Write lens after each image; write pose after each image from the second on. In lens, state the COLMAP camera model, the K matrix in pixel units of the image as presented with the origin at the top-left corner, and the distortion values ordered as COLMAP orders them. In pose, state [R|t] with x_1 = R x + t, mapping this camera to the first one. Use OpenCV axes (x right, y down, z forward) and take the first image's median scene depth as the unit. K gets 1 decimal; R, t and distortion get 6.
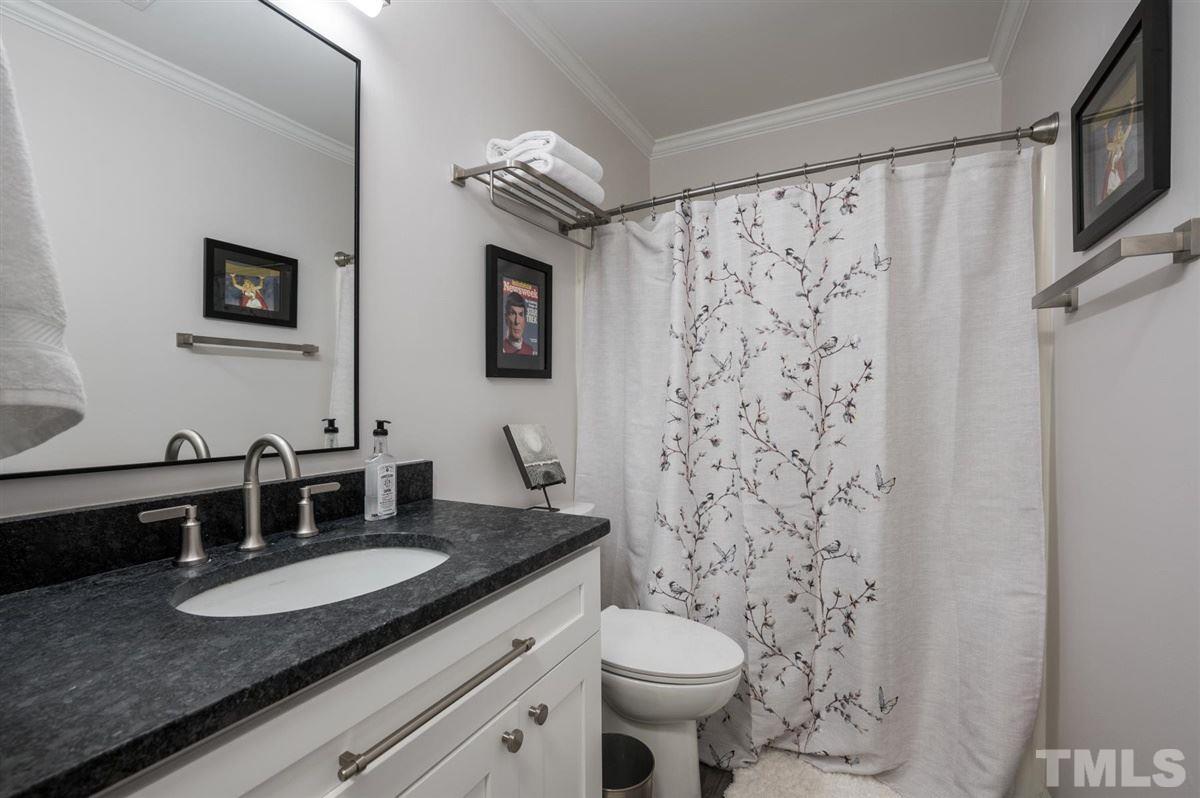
lens RADIAL K [[540.4, 0, 605.3], [0, 540.4, 399.7], [0, 0, 1]] dist [-0.001290, -0.000282]
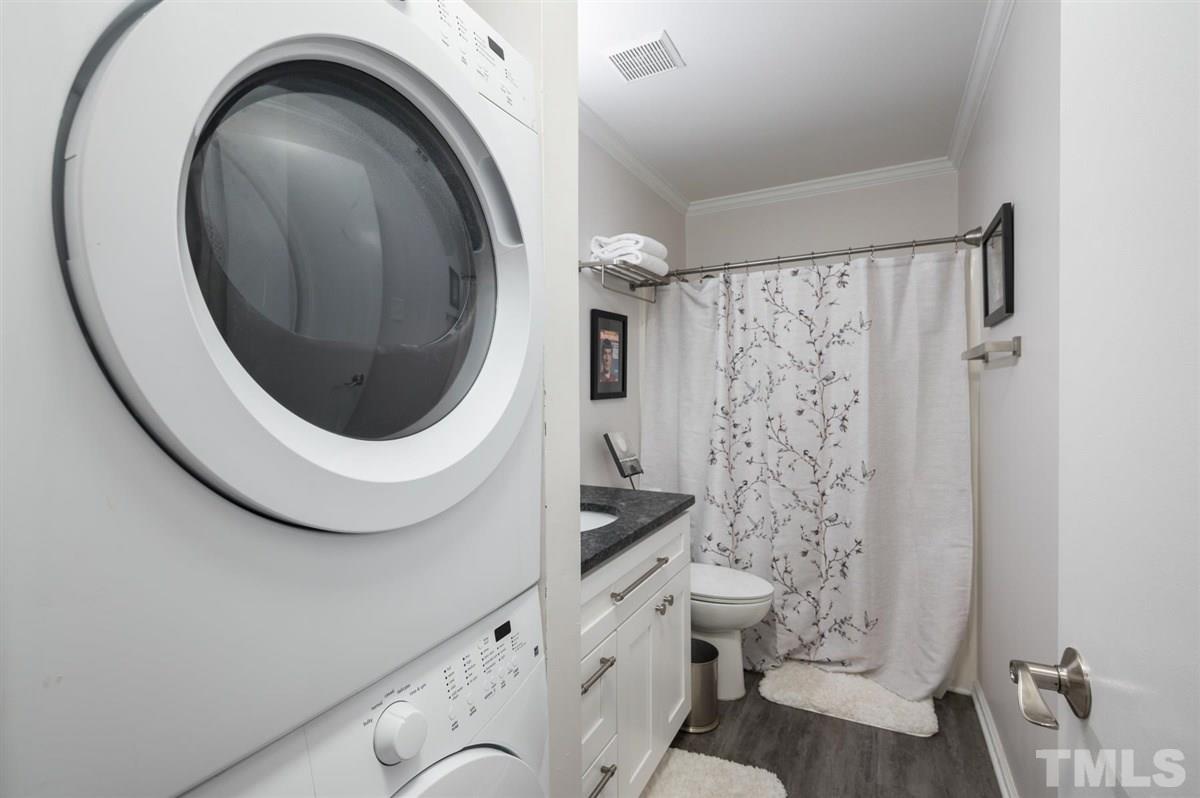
lens RADIAL K [[540.4, 0, 598.3], [0, 540.4, 388.9], [0, 0, 1]] dist [-0.001290, -0.000282]
pose [[0.999913, -0.002734, -0.012913, -0.188815], [0.002673, 0.999985, -0.004735, -0.067103], [0.012925, 0.004700, 0.999905, -0.461370]]
